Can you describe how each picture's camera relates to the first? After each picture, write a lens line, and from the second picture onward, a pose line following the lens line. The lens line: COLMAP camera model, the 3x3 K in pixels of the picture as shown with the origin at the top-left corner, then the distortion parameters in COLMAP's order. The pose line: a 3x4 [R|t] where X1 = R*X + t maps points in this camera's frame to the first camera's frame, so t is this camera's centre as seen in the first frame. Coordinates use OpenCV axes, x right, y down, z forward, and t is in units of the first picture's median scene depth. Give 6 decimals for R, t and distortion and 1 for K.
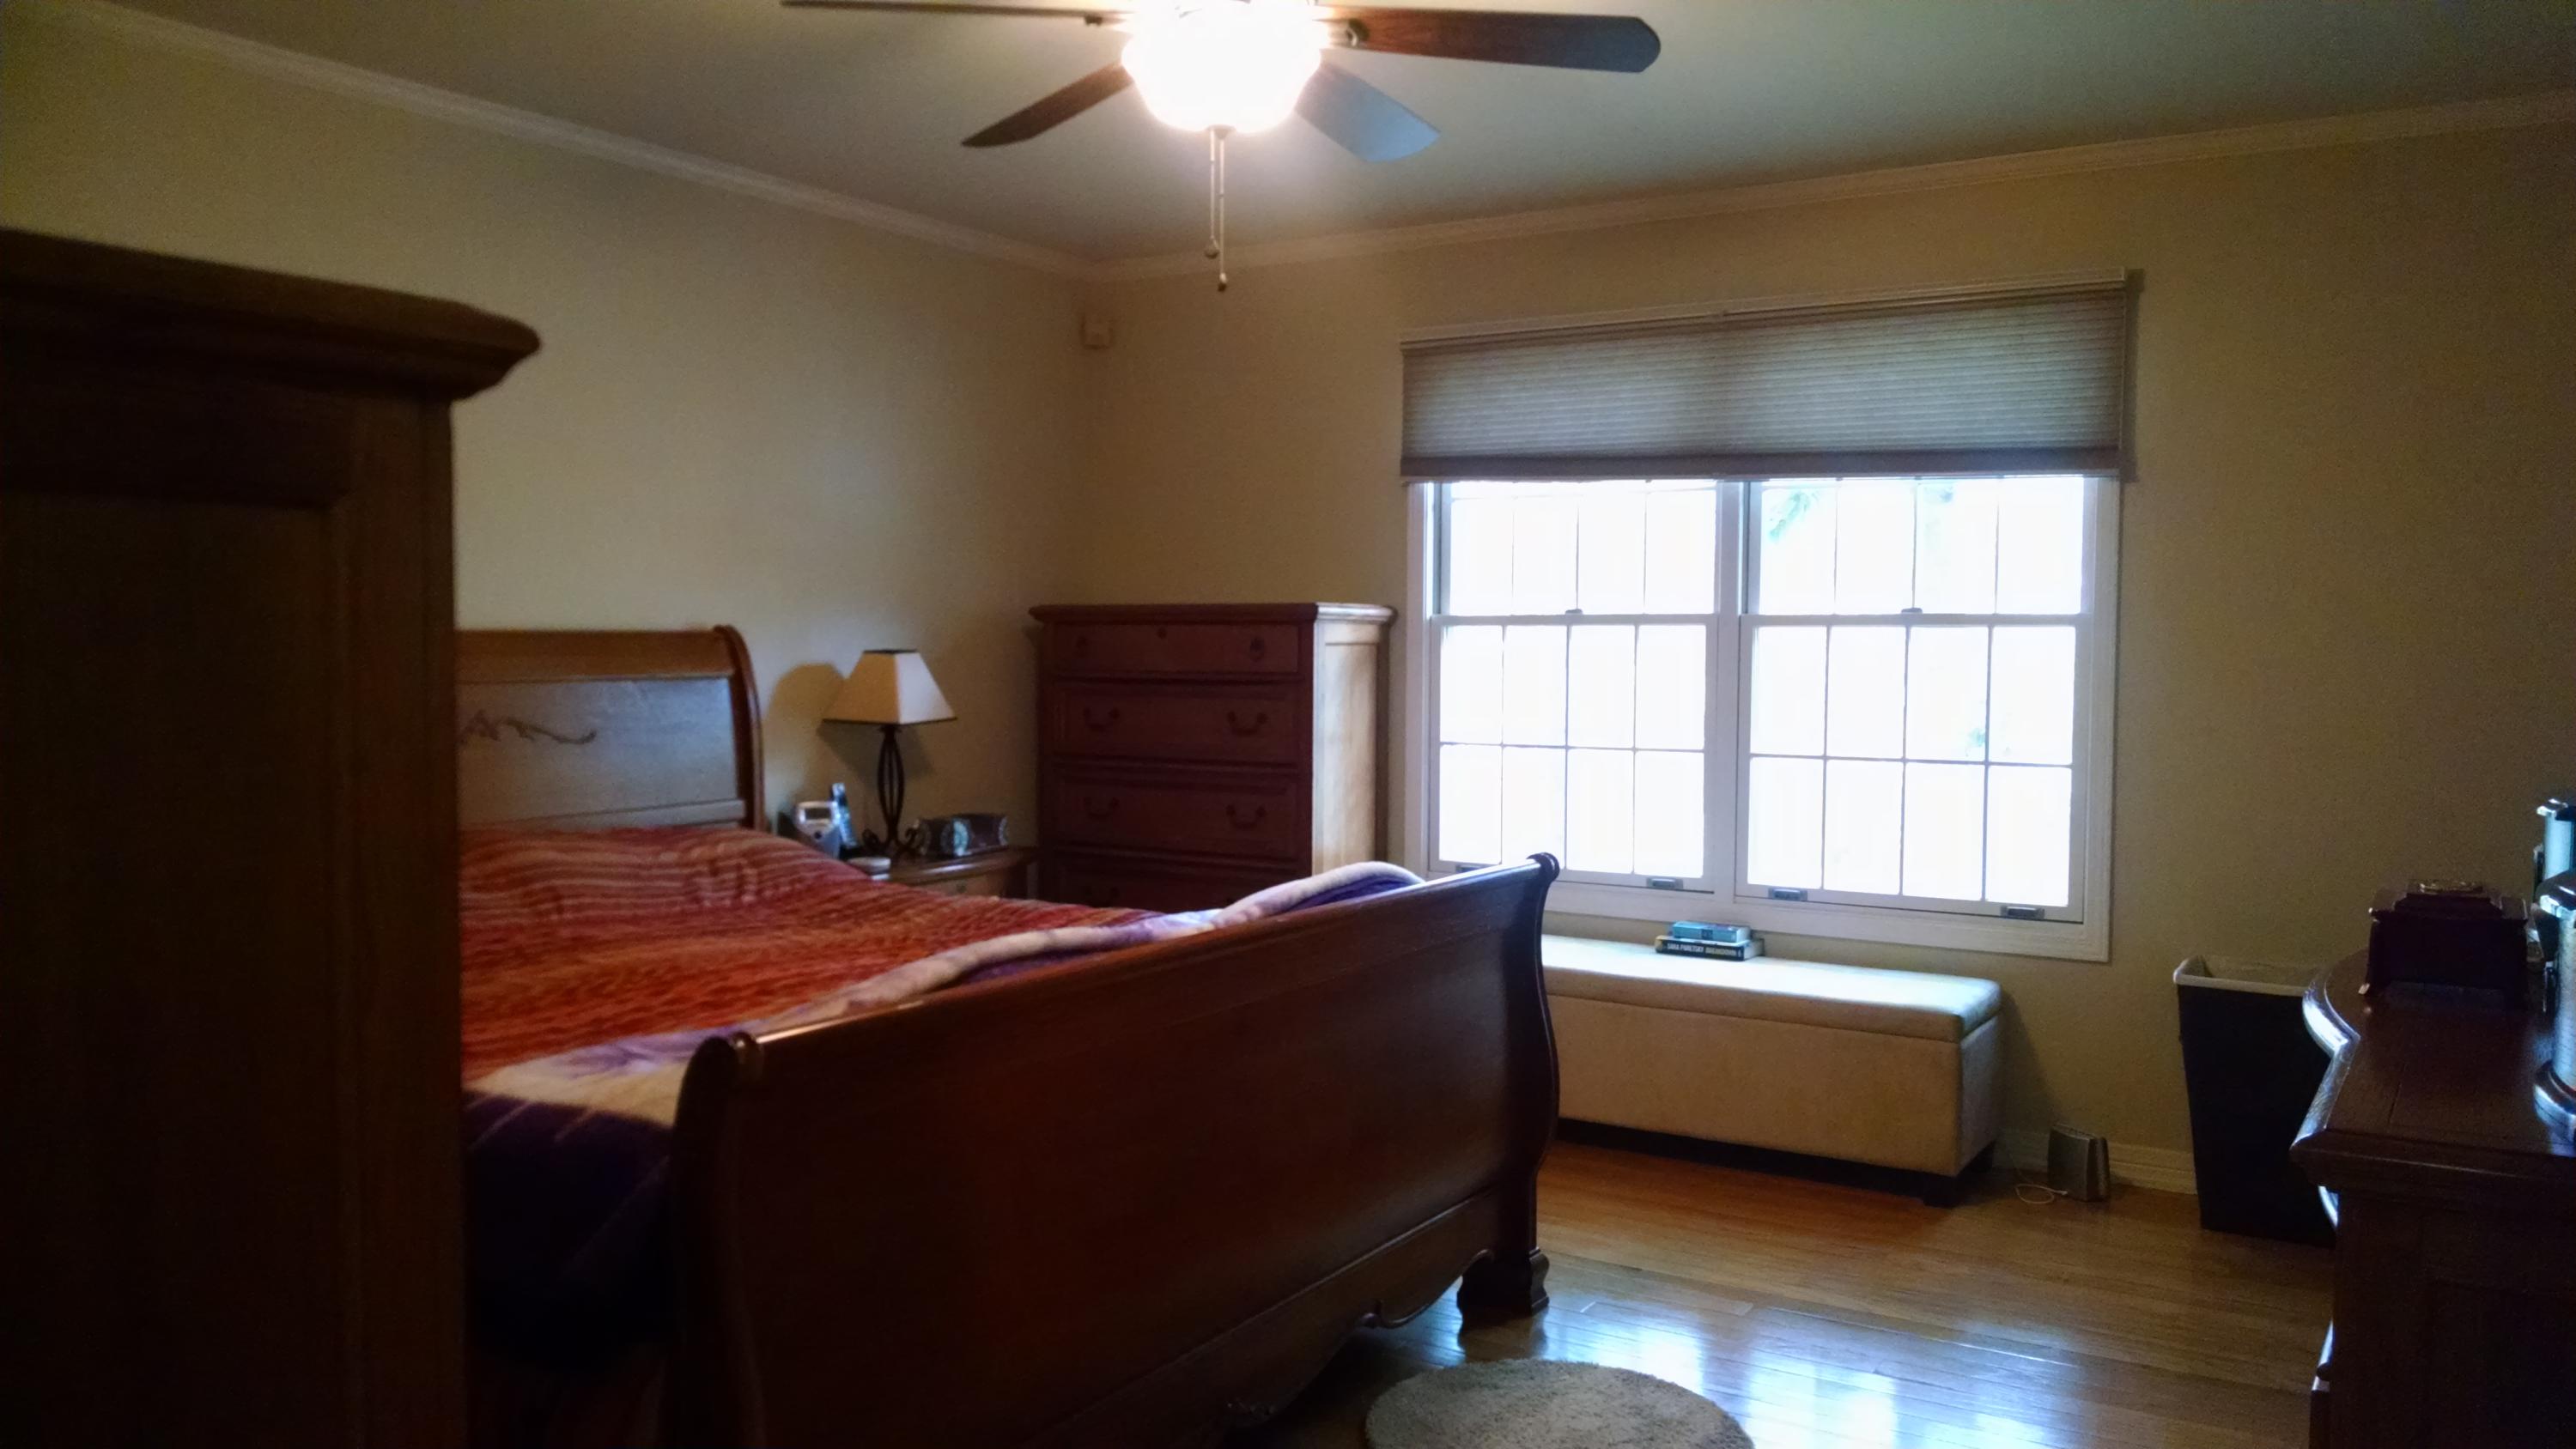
lens RADIAL K [[1932.5, 0, 1298.3], [0, 1932.5, 727.5], [0, 0, 1]] dist [0.048860, -0.094630]
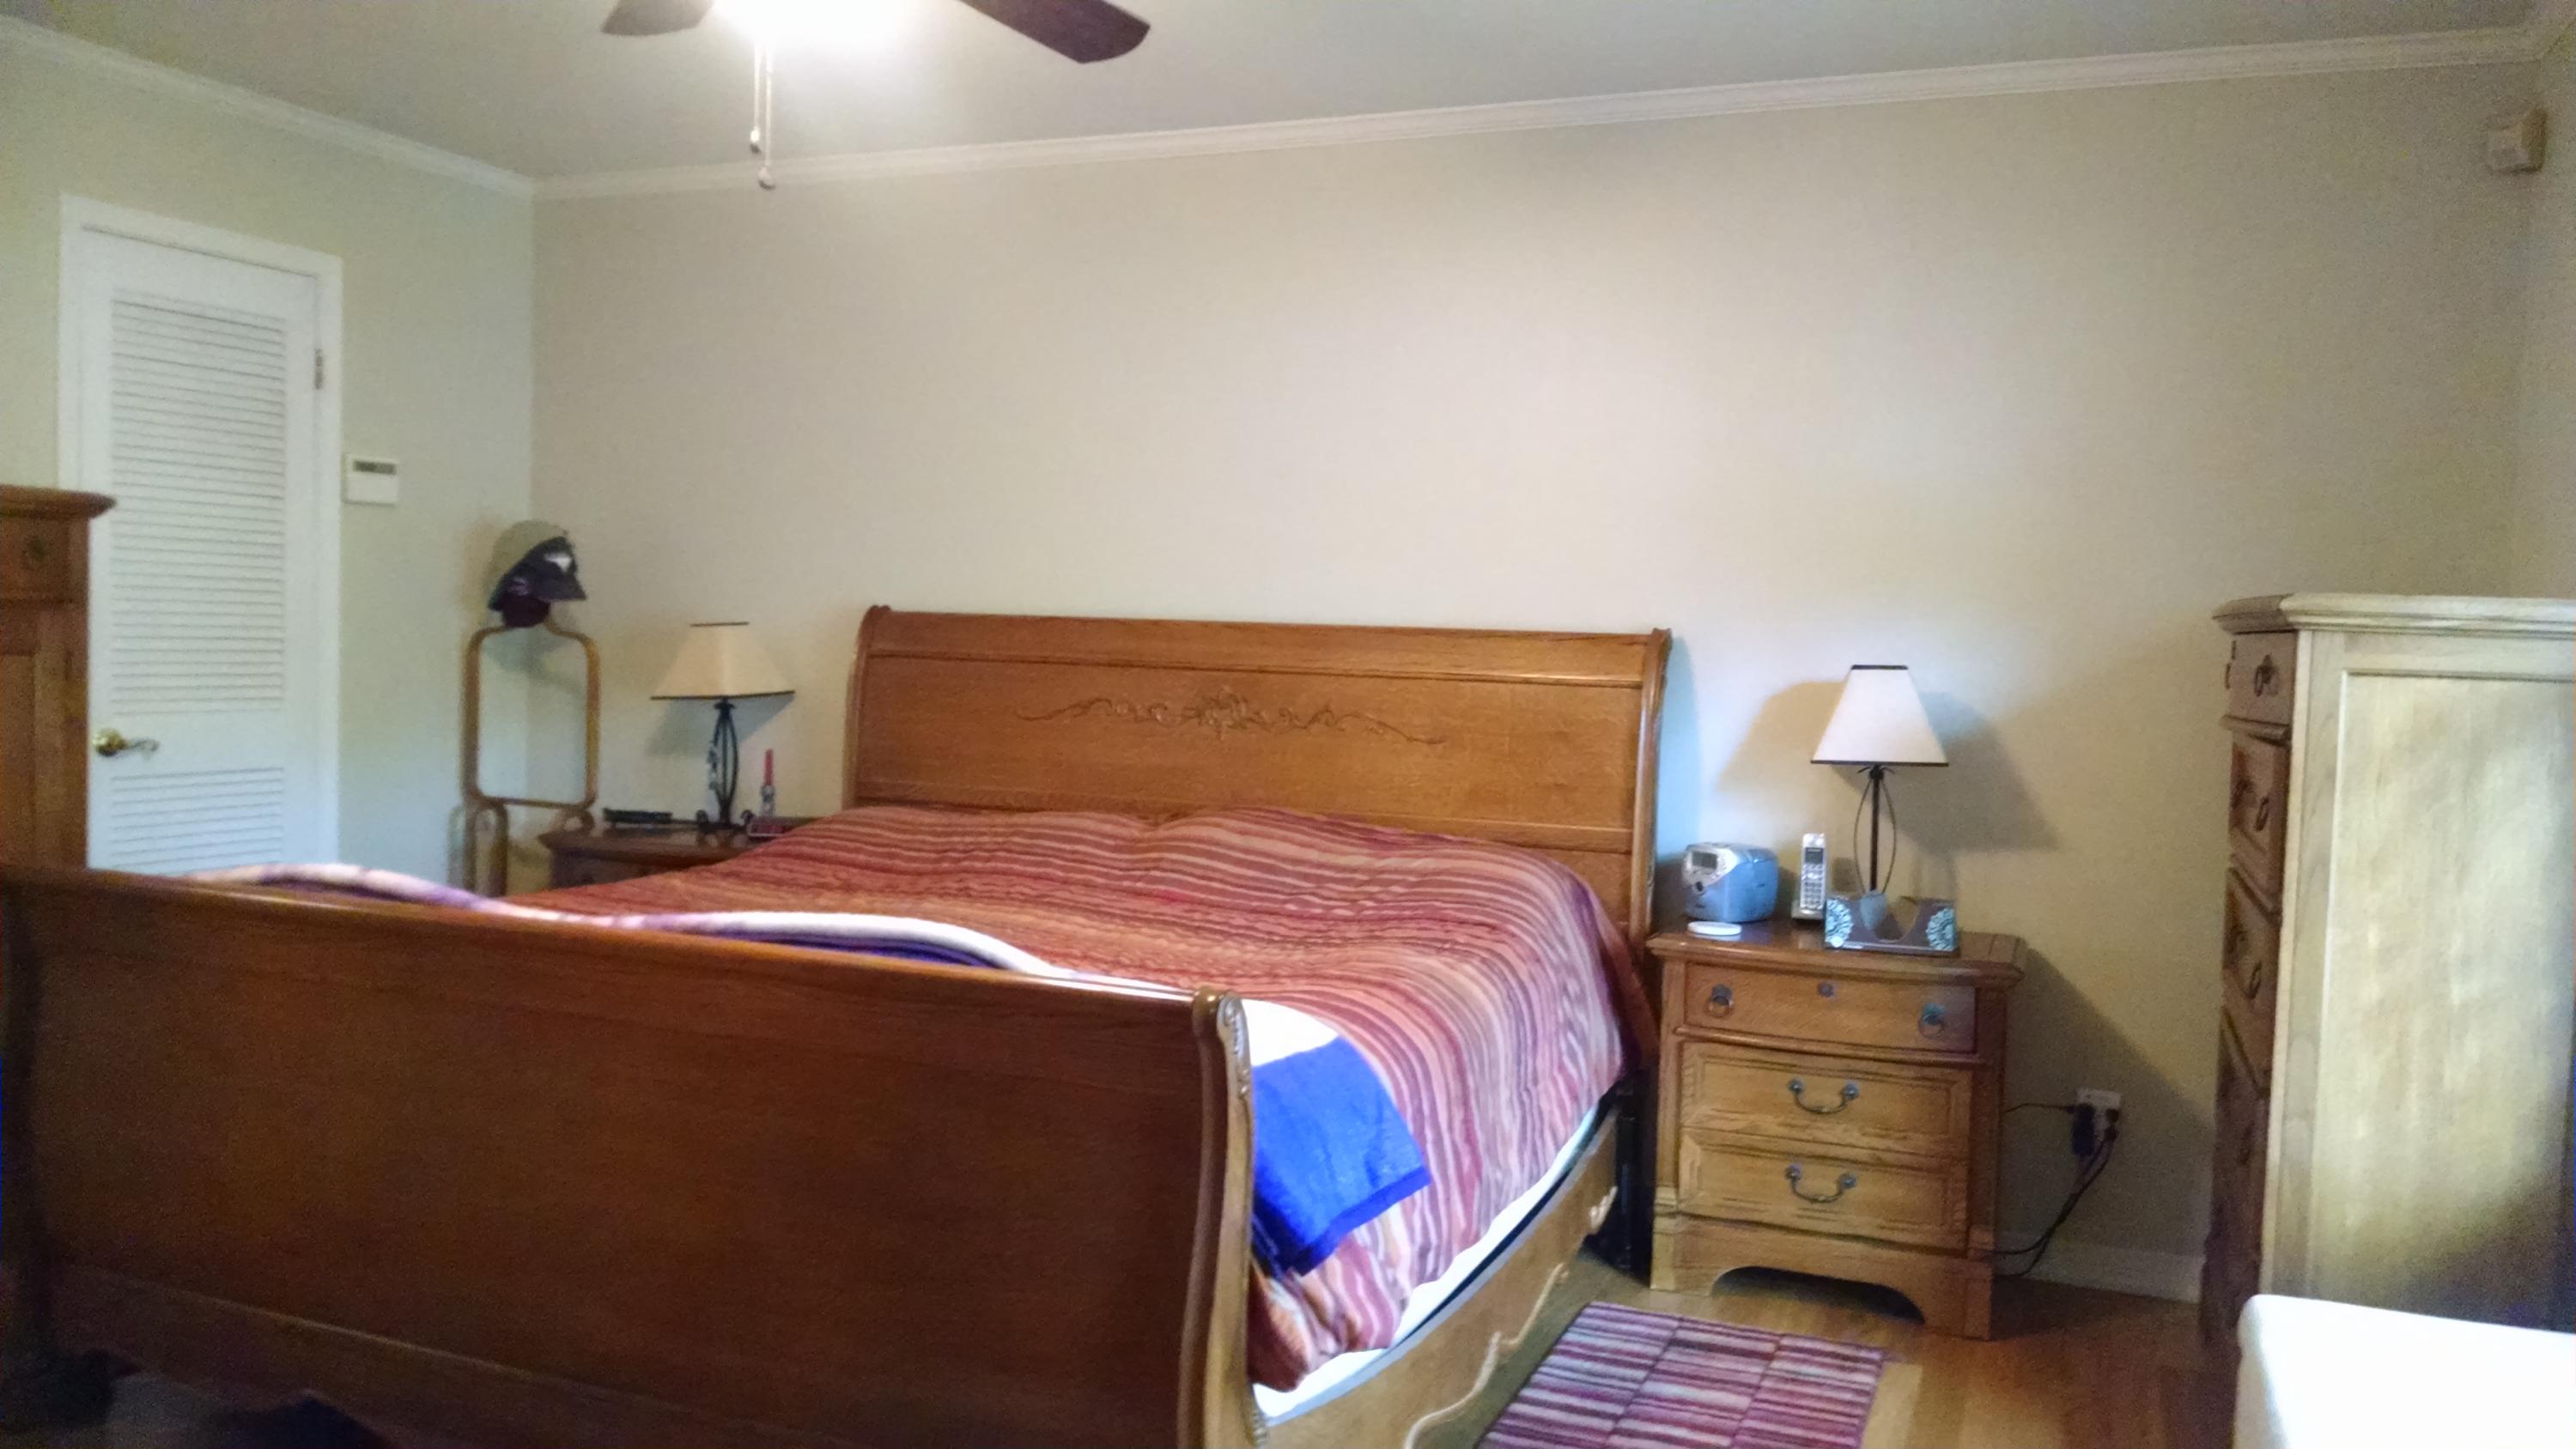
lens RADIAL K [[1932.5, 0, 1298.3], [0, 1932.5, 727.5], [0, 0, 1]] dist [0.048860, -0.094630]
pose [[0.178713, 0.059985, -0.982071, 0.527354], [-0.077004, 0.995931, 0.046819, -0.036835], [0.980883, 0.067256, 0.182605, 0.686805]]
